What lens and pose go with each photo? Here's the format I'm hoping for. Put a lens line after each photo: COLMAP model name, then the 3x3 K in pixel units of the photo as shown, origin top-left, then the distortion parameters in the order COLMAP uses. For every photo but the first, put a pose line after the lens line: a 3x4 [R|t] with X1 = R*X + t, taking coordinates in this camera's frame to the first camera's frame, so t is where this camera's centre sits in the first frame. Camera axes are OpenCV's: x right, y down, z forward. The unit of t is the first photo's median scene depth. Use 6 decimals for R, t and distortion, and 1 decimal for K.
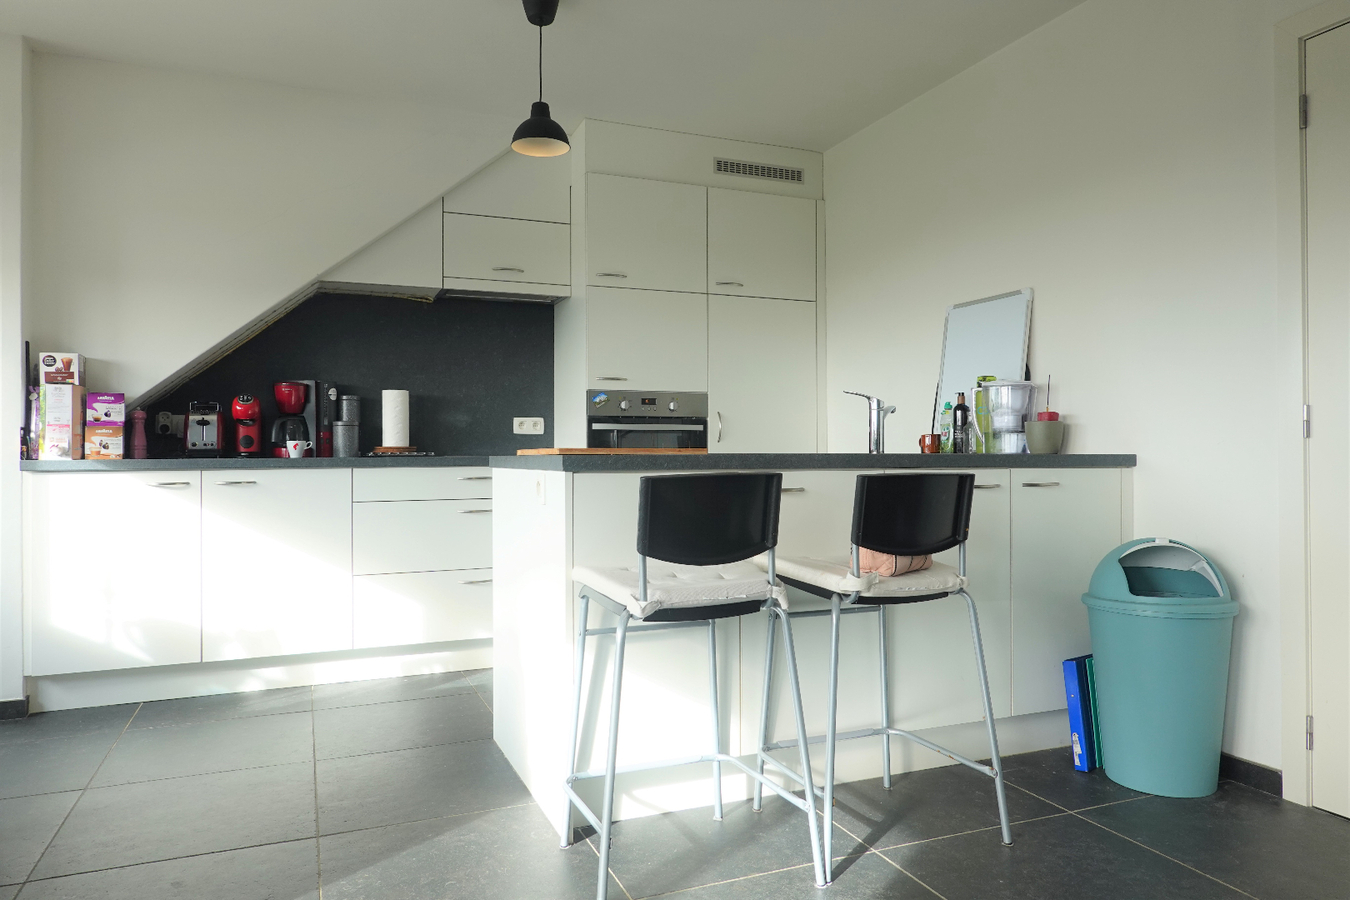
lens RADIAL K [[896.2, 0, 678.9], [0, 896.2, 445.0], [0, 0, 1]] dist [-0.019459, 0.000293]
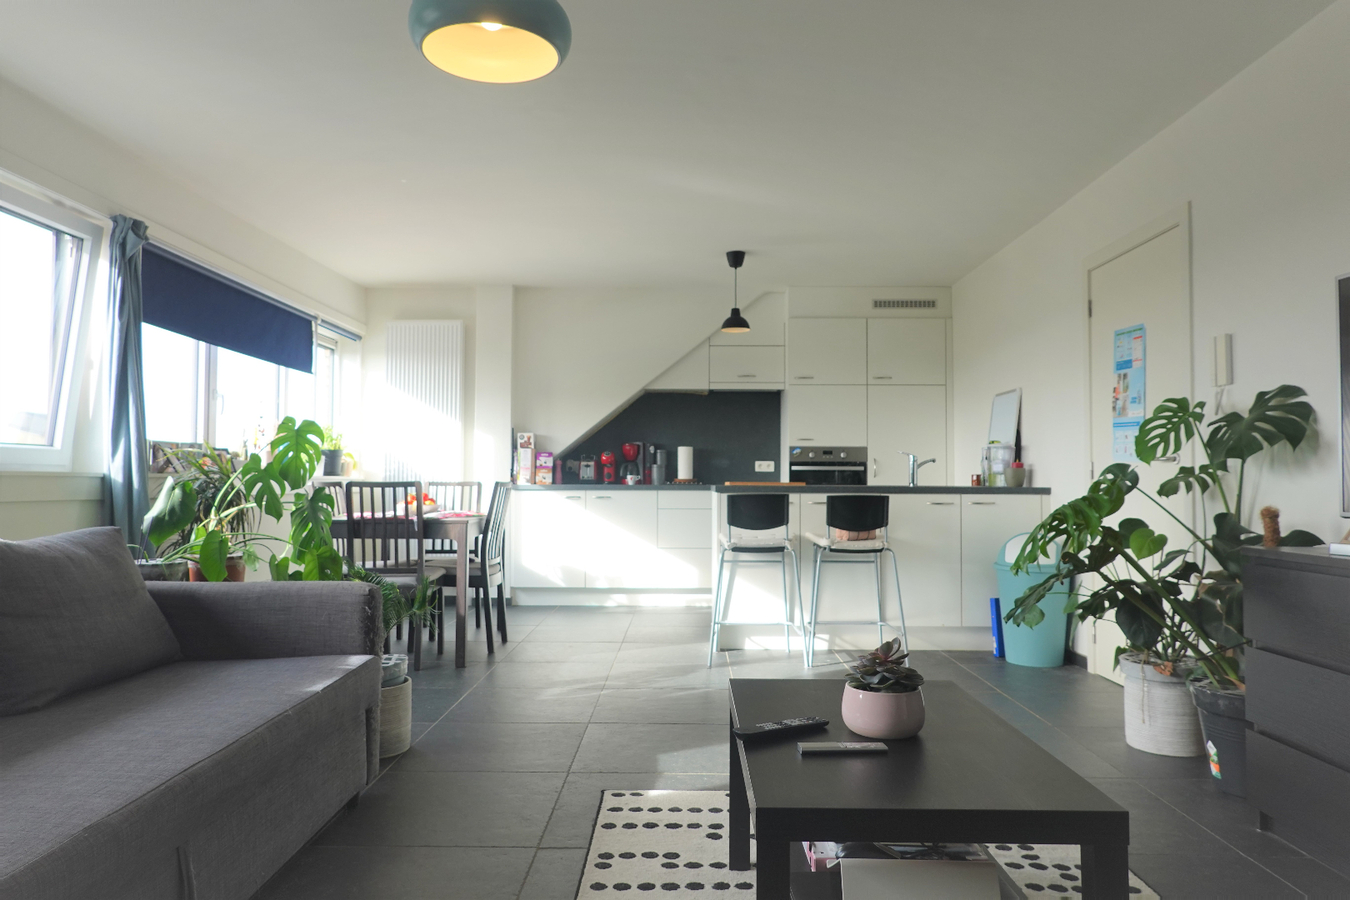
lens RADIAL K [[925.0, 0, 675.0], [0, 925.0, 450.0], [0, 0, 1]] dist [-0.173425, -0.000152]
pose [[0.915109, -0.003901, -0.403188, 0.441471], [-0.005309, 0.999750, -0.021723, -0.016918], [0.403172, 0.022020, 0.914859, -0.746206]]
